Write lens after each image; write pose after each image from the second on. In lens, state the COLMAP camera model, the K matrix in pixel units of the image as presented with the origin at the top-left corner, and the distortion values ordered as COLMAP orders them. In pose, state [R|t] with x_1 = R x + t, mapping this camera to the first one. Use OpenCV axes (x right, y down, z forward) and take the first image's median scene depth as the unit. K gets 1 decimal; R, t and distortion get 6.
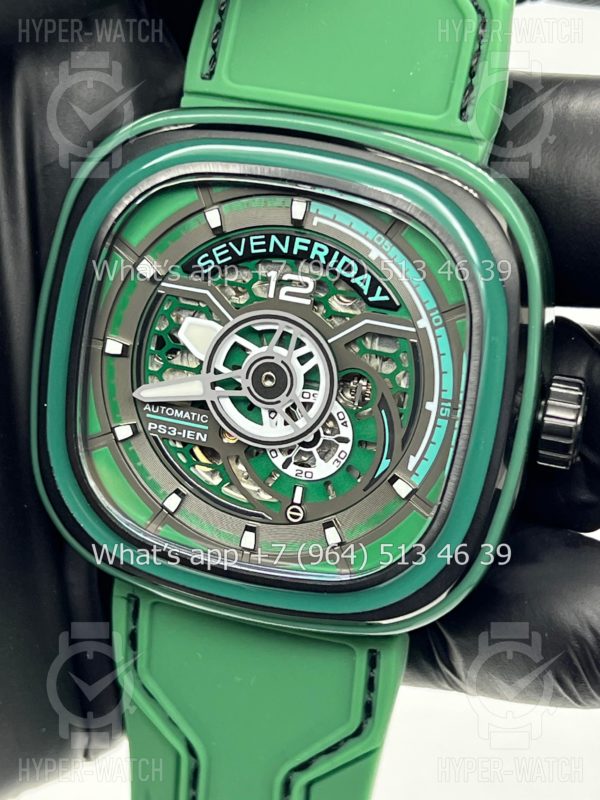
lens RADIAL K [[1899.0, 0, 300.9], [0, 1899.0, 418.3], [0, 0, 1]] dist [0.200258, 0.000000]
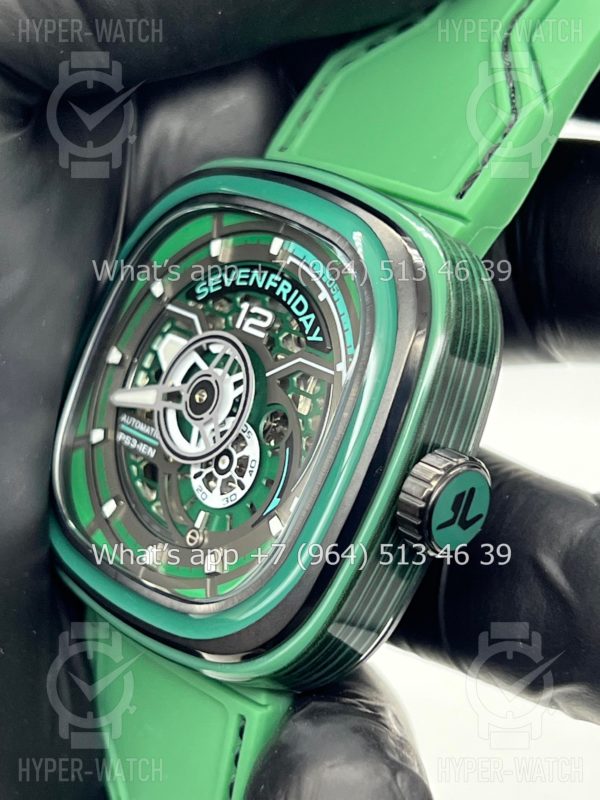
lens RADIAL K [[1899.0, 0, 301.2], [0, 1899.0, 404.9], [0, 0, 1]] dist [0.200258, 0.000000]
pose [[0.842013, 0.191790, -0.504213, 0.537744], [-0.339624, 0.914651, -0.219247, 0.187430], [0.419129, 0.355852, 0.835285, 0.175859]]
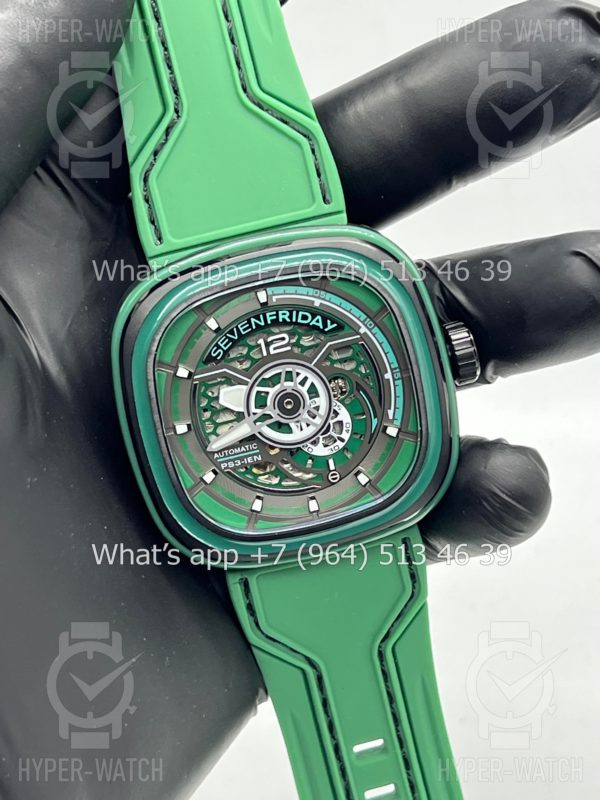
lens RADIAL K [[1899.0, 0, 301.9], [0, 1899.0, 395.1], [0, 0, 1]] dist [0.200258, 0.000000]
pose [[0.877692, -0.414778, 0.240033, -0.375312], [0.419570, 0.907111, 0.033313, -0.073653], [-0.231555, 0.071472, 0.970193, -0.505942]]
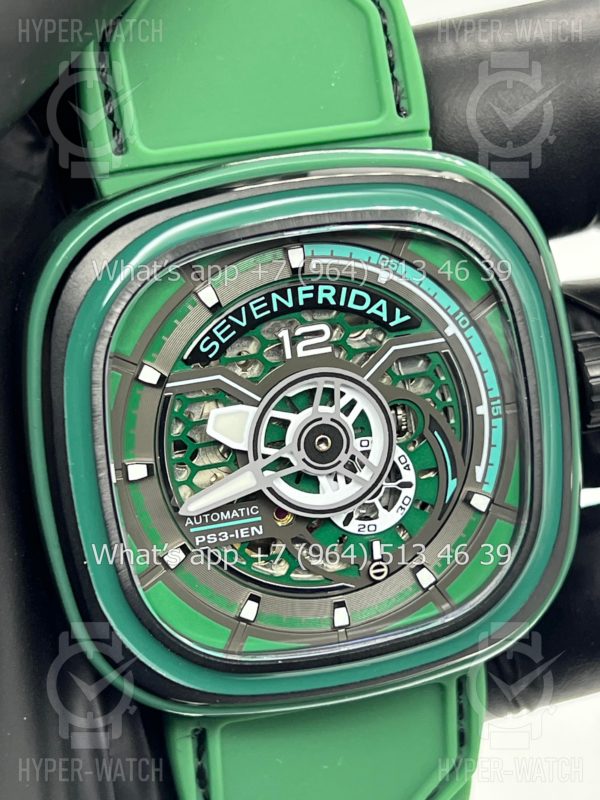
lens RADIAL K [[1899.0, 0, 297.0], [0, 1899.0, 396.9], [0, 0, 1]] dist [0.200258, 0.000000]
pose [[0.853611, -0.336878, 0.397318, -0.382346], [0.335481, 0.939023, 0.075422, -0.114097], [-0.398499, 0.068911, 0.914576, 0.165692]]
